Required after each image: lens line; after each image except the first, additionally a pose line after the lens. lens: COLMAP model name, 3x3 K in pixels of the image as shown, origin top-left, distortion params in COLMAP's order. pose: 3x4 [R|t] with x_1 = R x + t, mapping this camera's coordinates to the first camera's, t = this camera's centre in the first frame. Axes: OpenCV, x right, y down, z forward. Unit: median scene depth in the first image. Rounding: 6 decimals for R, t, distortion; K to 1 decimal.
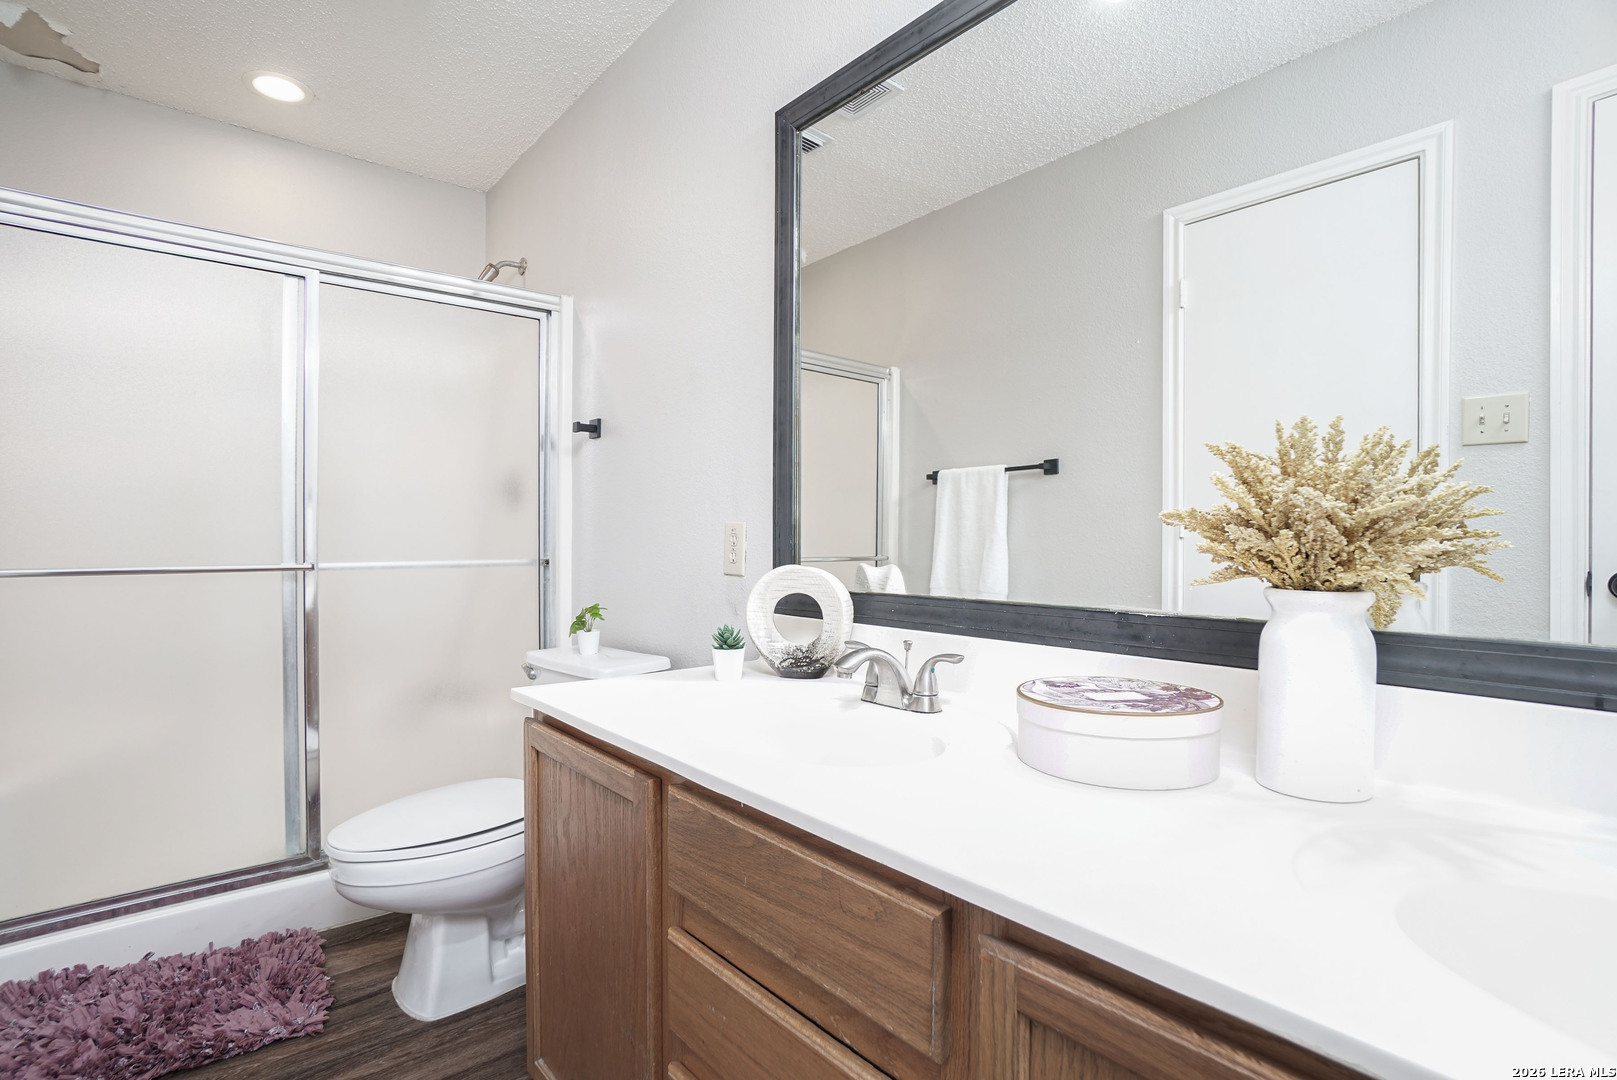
lens RADIAL K [[797.3, 0, 794.3], [0, 797.3, 544.1], [0, 0, 1]] dist [-0.056873, 0.027165]
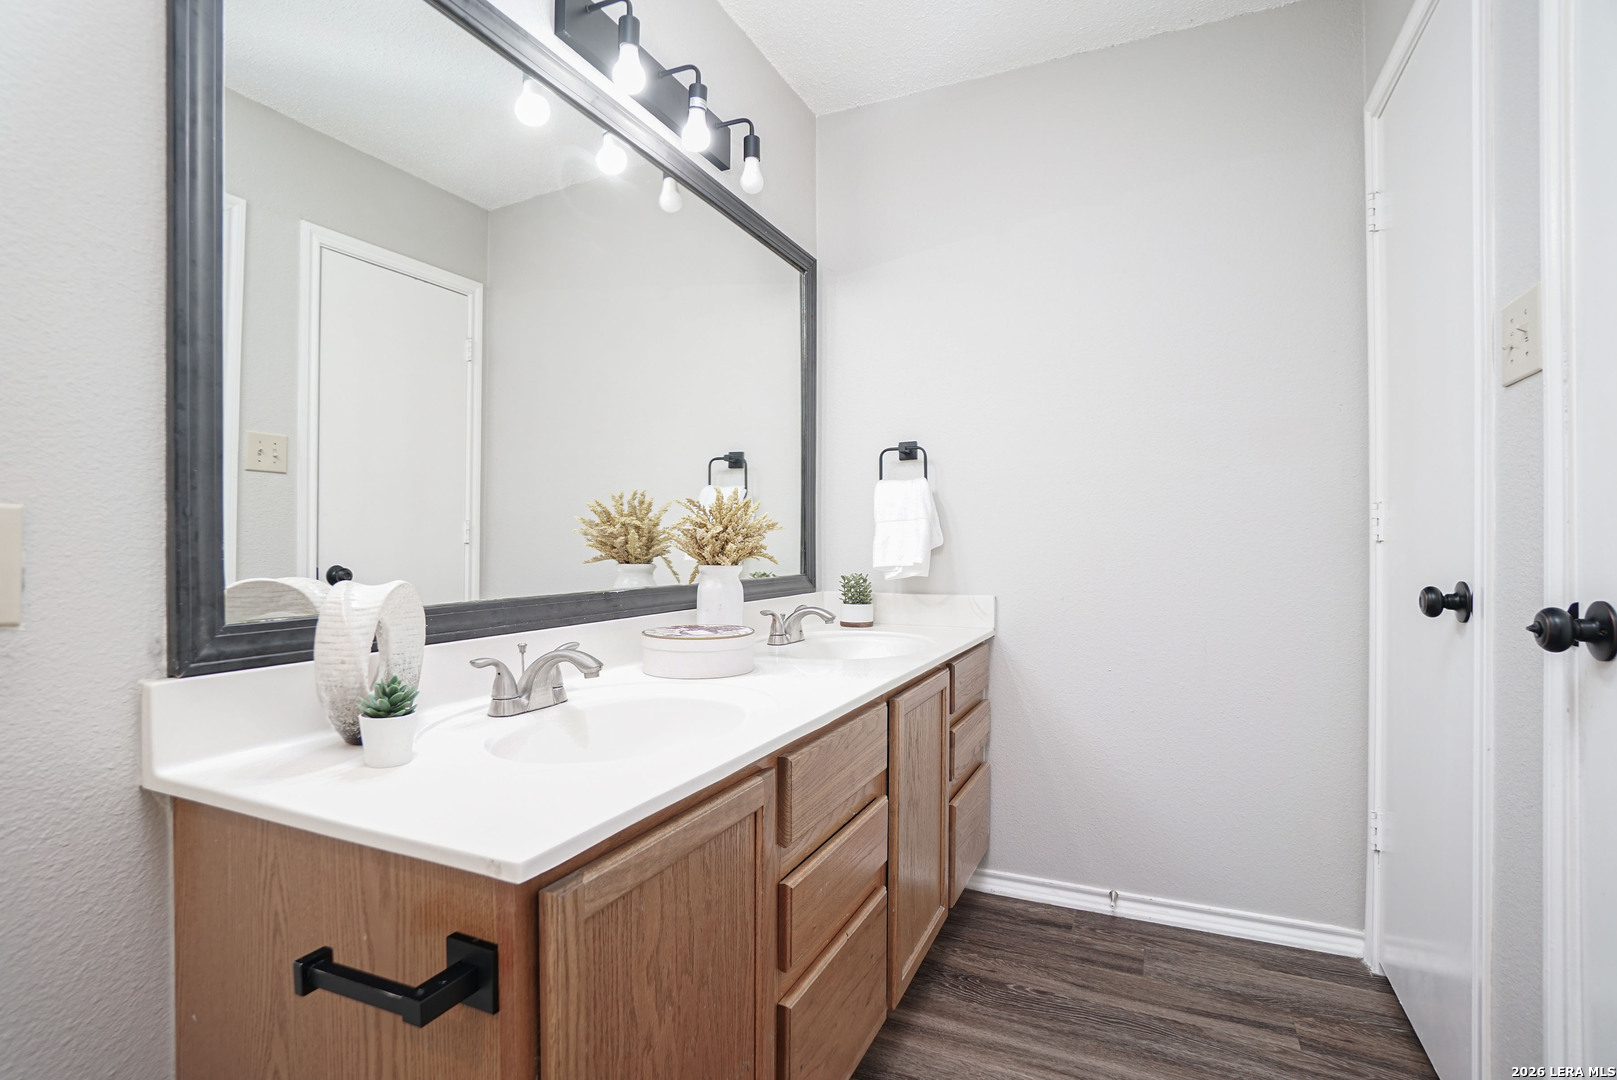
lens RADIAL K [[797.3, 0, 794.3], [0, 797.3, 544.1], [0, 0, 1]] dist [-0.056873, 0.027165]
pose [[-0.430332, 0.005762, 0.902652, -1.057868], [0.014052, 0.999901, 0.000316, 0.001553], [-0.902562, 0.012820, -0.430370, 1.317744]]
